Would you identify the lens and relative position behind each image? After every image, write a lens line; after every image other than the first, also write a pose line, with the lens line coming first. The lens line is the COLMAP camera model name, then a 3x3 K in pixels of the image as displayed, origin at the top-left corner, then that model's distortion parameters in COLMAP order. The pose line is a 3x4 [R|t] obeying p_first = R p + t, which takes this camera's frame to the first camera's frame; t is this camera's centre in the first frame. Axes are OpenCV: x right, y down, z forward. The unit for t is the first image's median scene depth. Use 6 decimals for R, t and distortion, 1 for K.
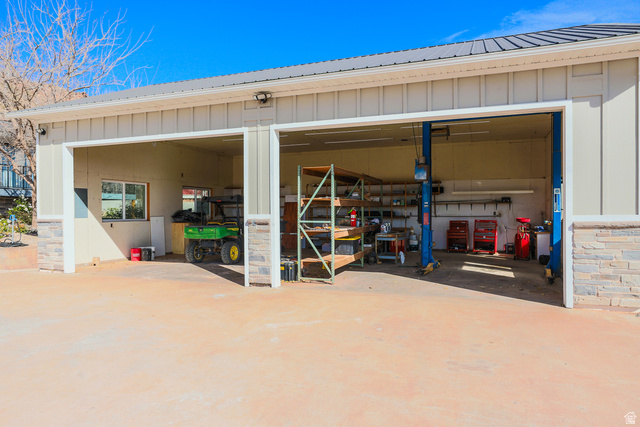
lens RADIAL K [[412.8, 0, 317.8], [0, 412.8, 210.9], [0, 0, 1]] dist [-0.043530, -0.004960]
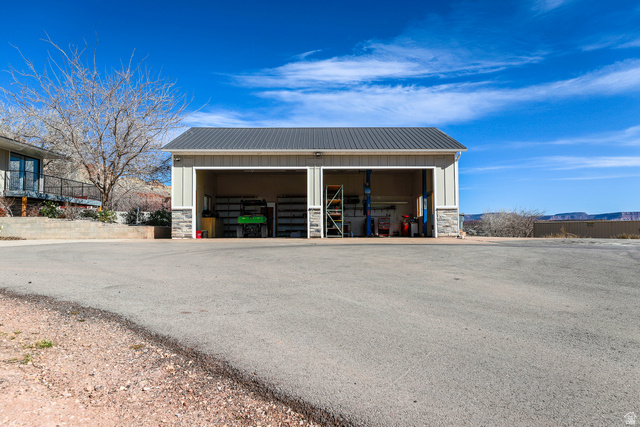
lens RADIAL K [[452.9, 0, 318.5], [0, 452.9, 227.1], [0, 0, 1]] dist [-0.084607, -0.003300]
pose [[0.936909, 0.004239, 0.349547, -0.805151], [-0.002116, 0.999977, -0.006456, 0.114799], [-0.349567, 0.005309, 0.936896, -1.076441]]
